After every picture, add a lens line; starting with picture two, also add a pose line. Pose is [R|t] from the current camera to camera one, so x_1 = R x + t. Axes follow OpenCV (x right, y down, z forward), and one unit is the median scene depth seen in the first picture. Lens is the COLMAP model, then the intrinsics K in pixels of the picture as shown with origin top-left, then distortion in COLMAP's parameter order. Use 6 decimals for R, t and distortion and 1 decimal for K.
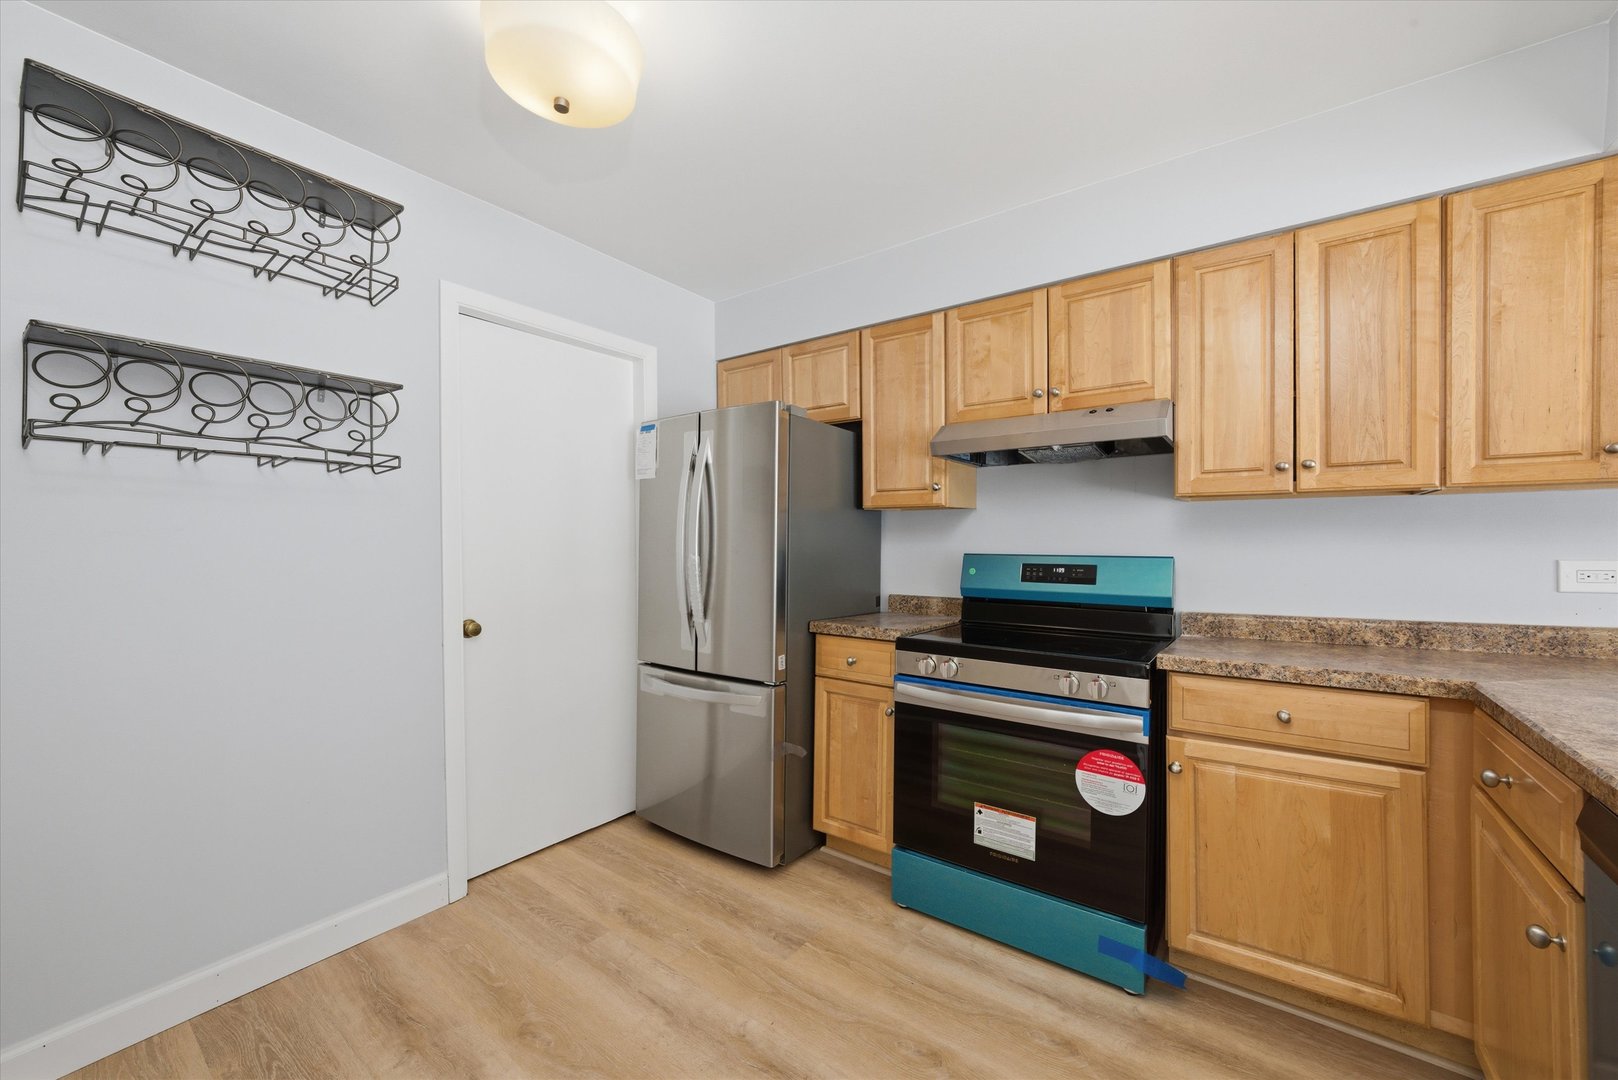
lens RADIAL K [[612.3, 0, 809.0], [0, 612.3, 540.0], [0, 0, 1]] dist [-0.010003, -0.000021]
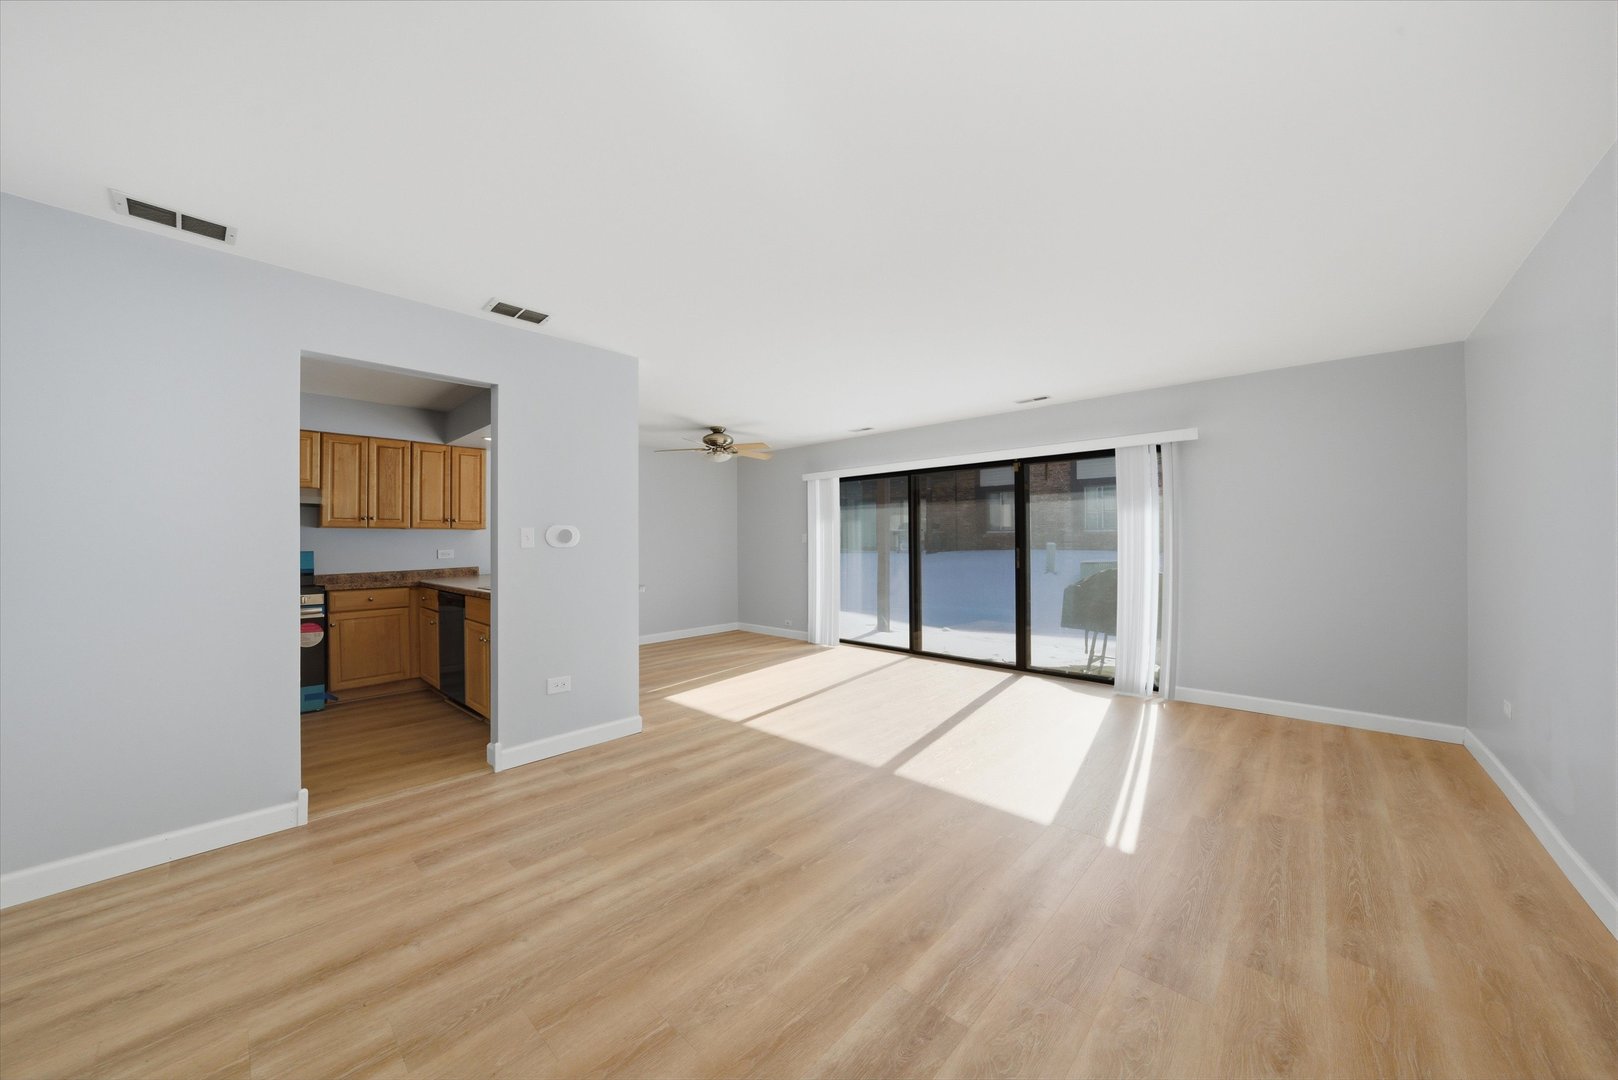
lens RADIAL K [[573.1, 0, 809.0], [0, 573.1, 540.0], [0, 0, 1]] dist [-0.000816, 0.000000]
pose [[0.115797, 0.011054, 0.993211, -1.760096], [0.009446, 0.999881, -0.012230, 0.038229], [-0.993228, 0.010799, 0.115679, -1.481855]]
